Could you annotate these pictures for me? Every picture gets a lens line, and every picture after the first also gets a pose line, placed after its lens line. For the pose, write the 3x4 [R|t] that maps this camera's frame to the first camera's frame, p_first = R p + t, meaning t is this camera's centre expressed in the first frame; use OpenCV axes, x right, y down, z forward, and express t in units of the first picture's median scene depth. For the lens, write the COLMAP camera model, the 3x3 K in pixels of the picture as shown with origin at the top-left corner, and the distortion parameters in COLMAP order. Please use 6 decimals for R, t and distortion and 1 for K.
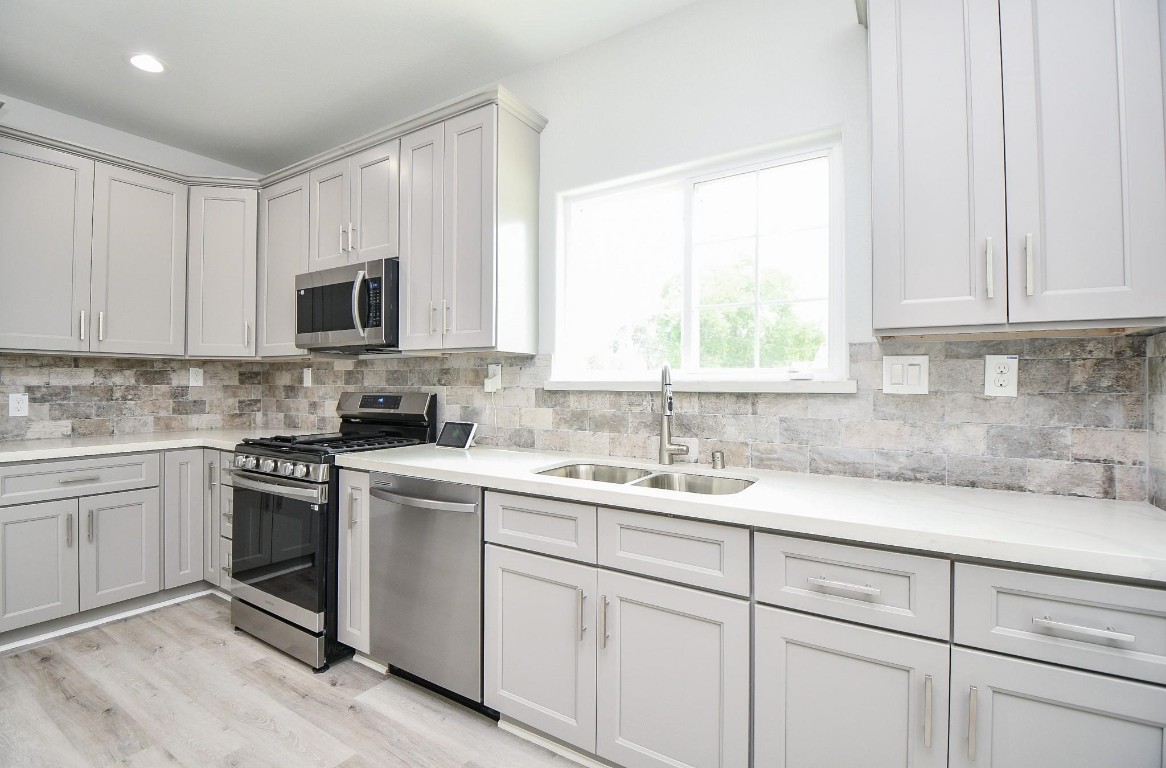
lens RADIAL K [[524.7, 0, 572.1], [0, 524.7, 377.5], [0, 0, 1]] dist [0.025431, -0.036666]
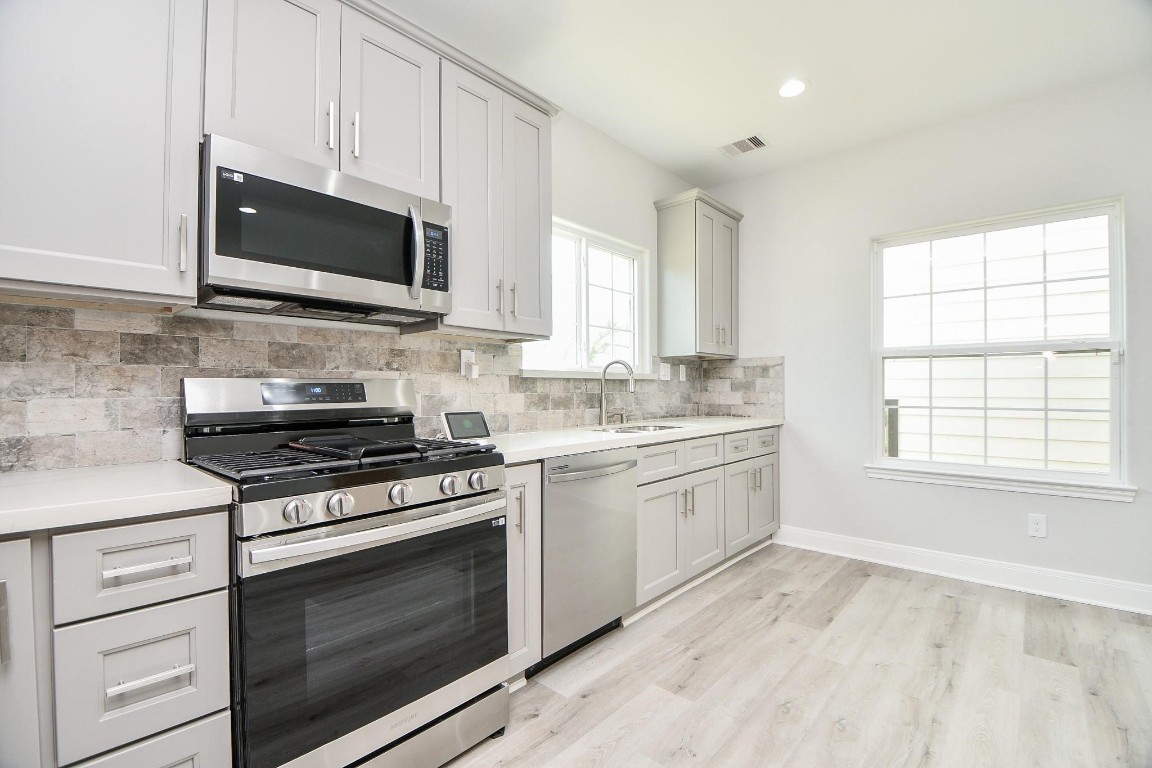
lens RADIAL K [[505.4, 0, 577.0], [0, 505.4, 388.7], [0, 0, 1]] dist [0.014646, -0.026373]
pose [[0.166596, -0.001984, 0.986023, -1.102498], [-0.005898, 0.999978, 0.003008, 0.045015], [-0.986008, -0.006316, 0.166581, 0.705981]]
